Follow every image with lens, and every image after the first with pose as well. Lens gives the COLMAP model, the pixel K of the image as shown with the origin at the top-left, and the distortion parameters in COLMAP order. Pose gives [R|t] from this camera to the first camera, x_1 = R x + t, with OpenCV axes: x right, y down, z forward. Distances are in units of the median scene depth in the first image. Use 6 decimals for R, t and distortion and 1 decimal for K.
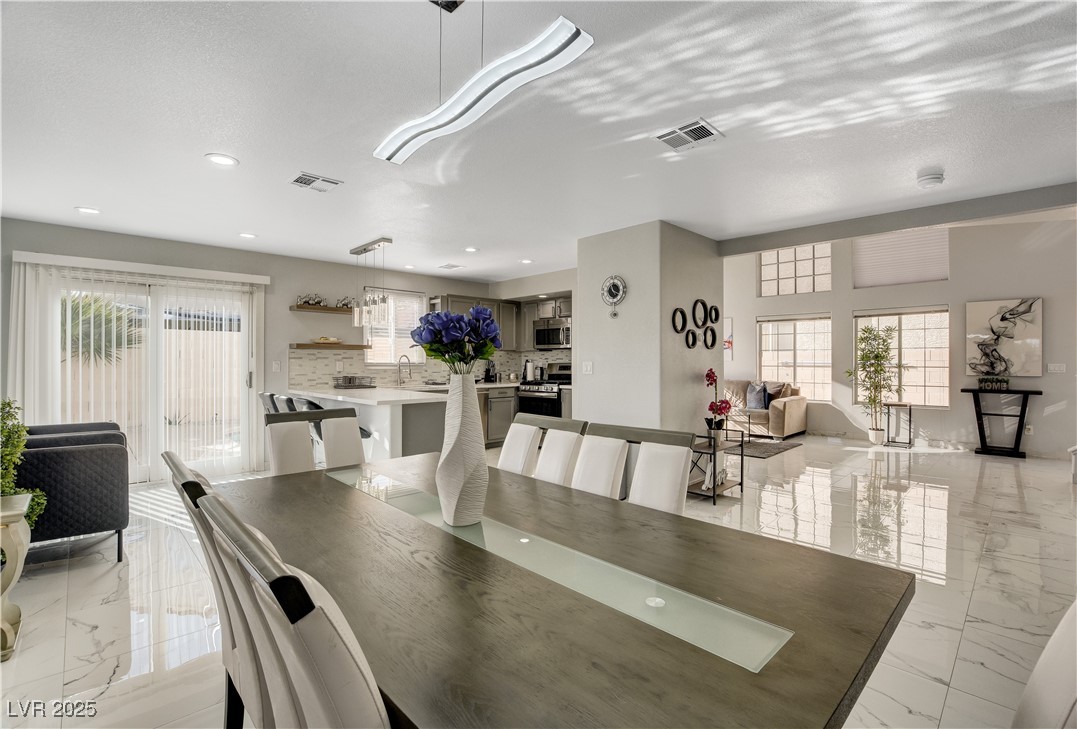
lens RADIAL K [[481.7, 0, 537.8], [0, 481.7, 359.6], [0, 0, 1]] dist [-0.028984, -0.000049]
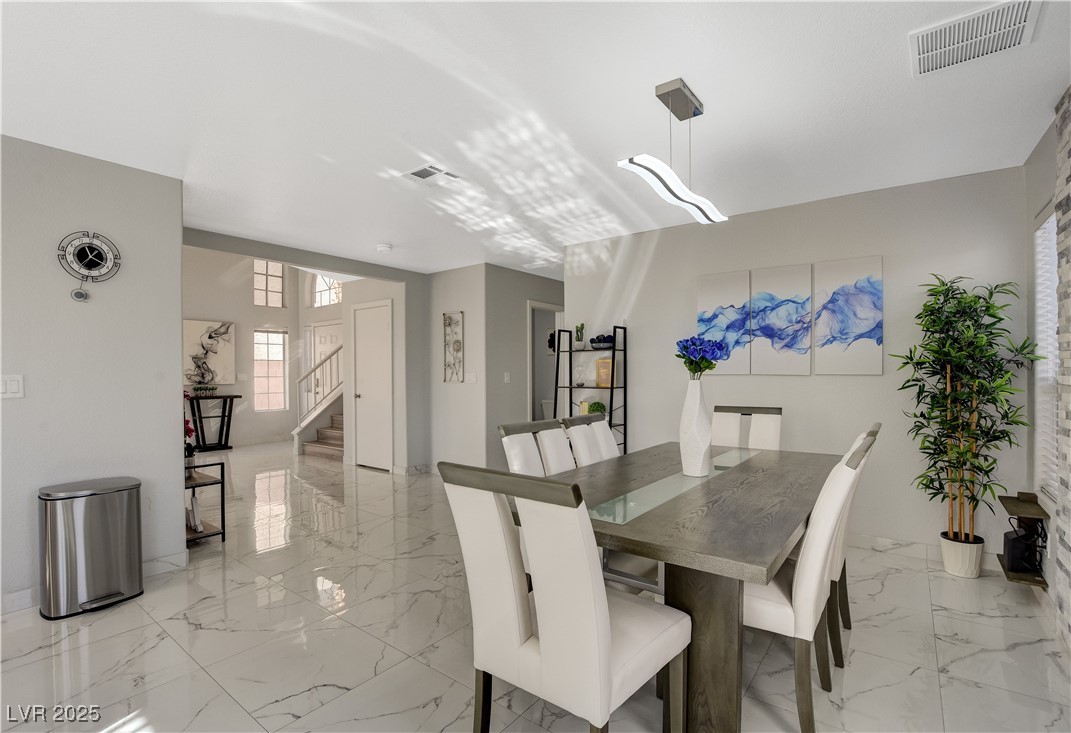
lens RADIAL K [[495.5, 0, 513.4], [0, 495.5, 371.3], [0, 0, 1]] dist [-0.029421, 0.000947]
pose [[-0.113672, 0.000219, 0.993518, -0.343804], [-0.000407, 1.000000, -0.000267, 0.000951], [-0.993518, -0.000434, -0.113671, 0.364095]]
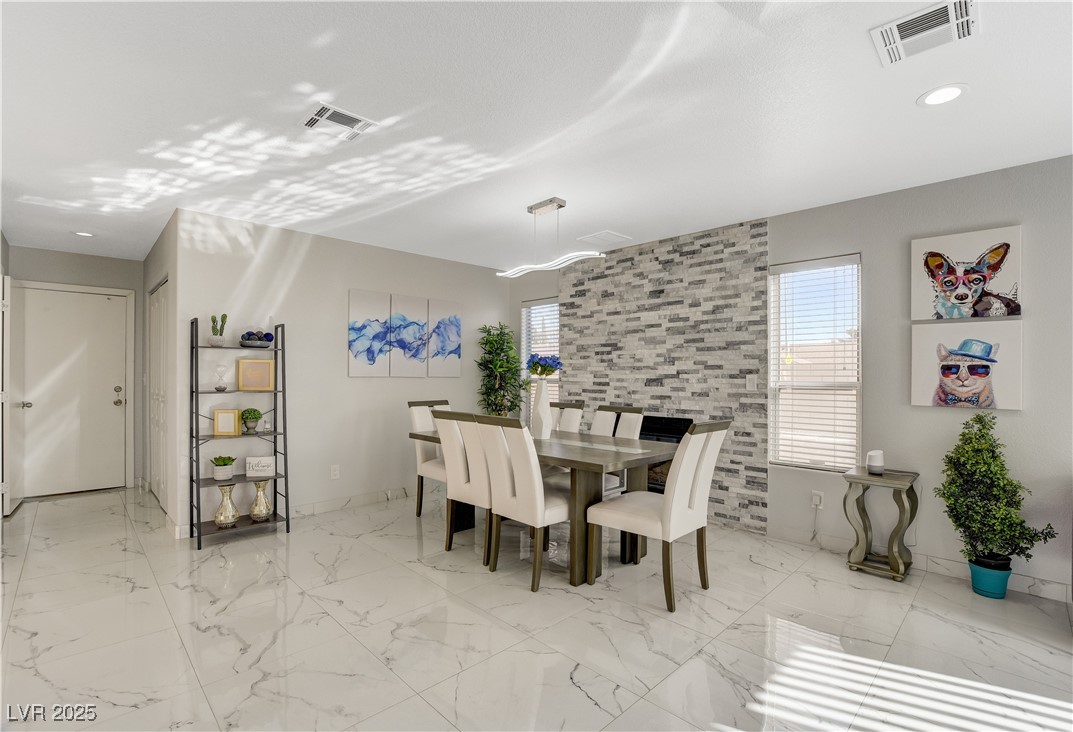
lens RADIAL K [[496.4, 0, 523.6], [0, 496.4, 370.4], [0, 0, 1]] dist [-0.029421, 0.000947]
pose [[-0.999829, -0.006463, 0.017348, -0.022734], [-0.006661, 0.999913, -0.011412, 0.002137], [-0.017272, -0.011526, -0.999784, 0.740172]]
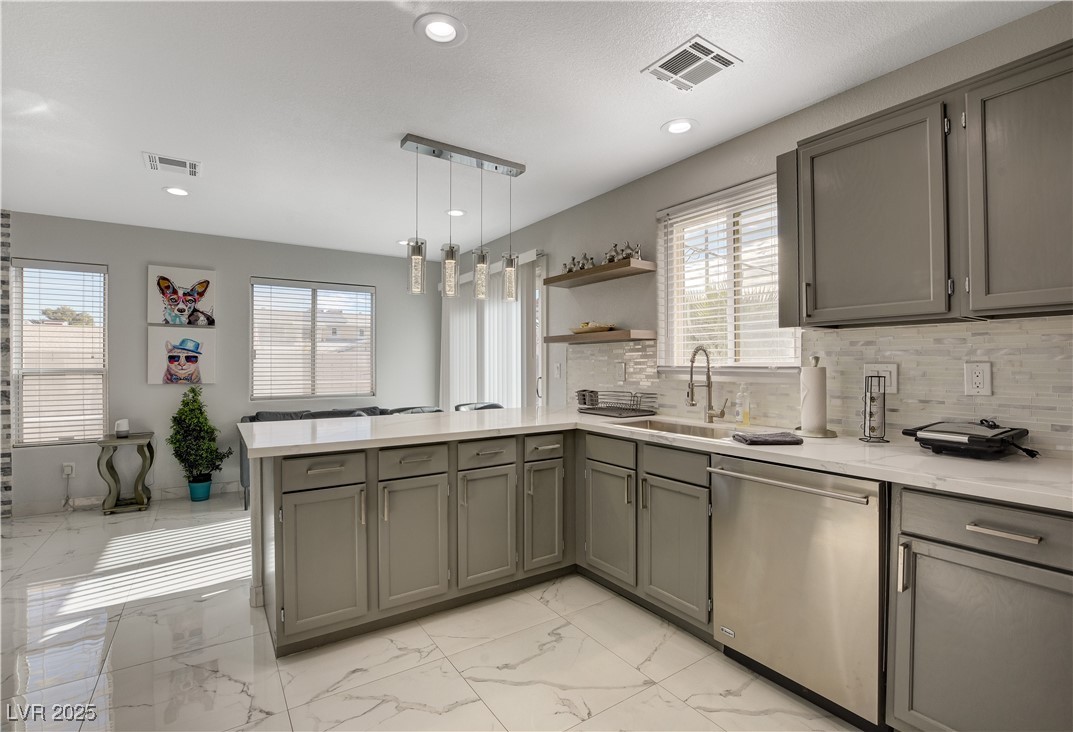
lens RADIAL K [[496.4, 0, 523.8], [0, 496.4, 367.9], [0, 0, 1]] dist [-0.029421, 0.000947]
pose [[-0.206335, 0.003930, -0.978473, 0.143056], [0.003971, 0.999987, 0.003179, 0.006088], [0.978473, -0.003229, -0.206348, 0.887718]]
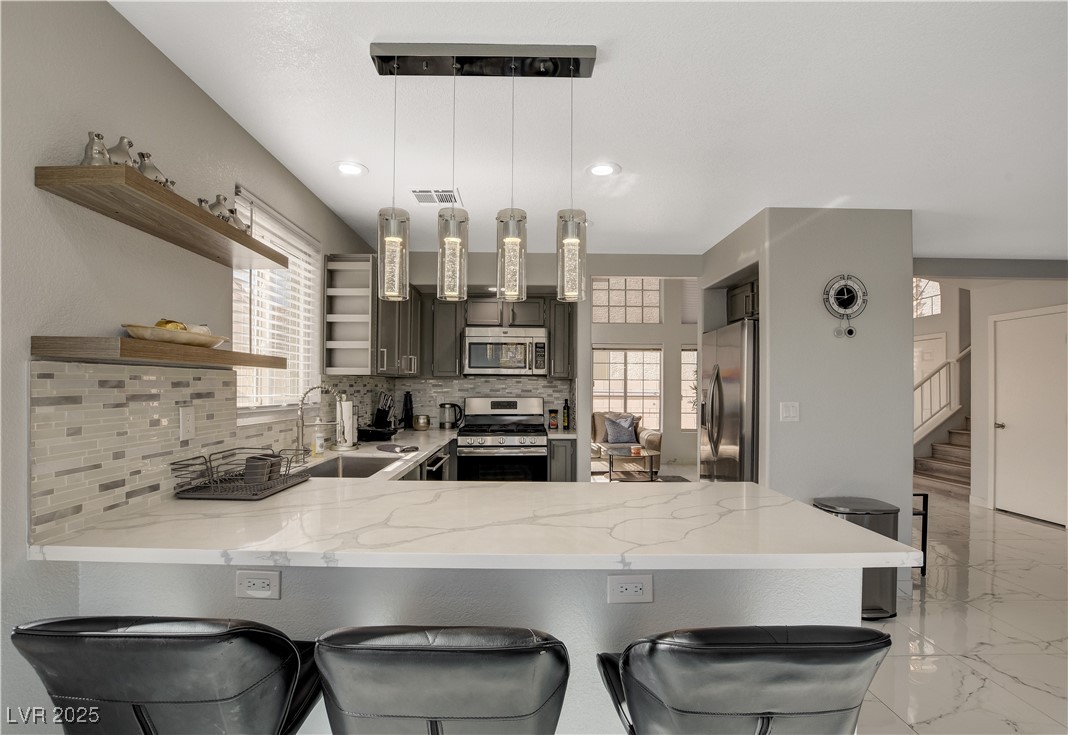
lens RADIAL K [[494.1, 0, 533.6], [0, 494.1, 382.2], [0, 0, 1]] dist [-0.029421, 0.000947]
pose [[0.695766, 0.010059, 0.718198, -0.429728], [-0.008462, 0.999947, -0.005807, -0.010625], [-0.718219, -0.002037, 0.695815, 0.565879]]
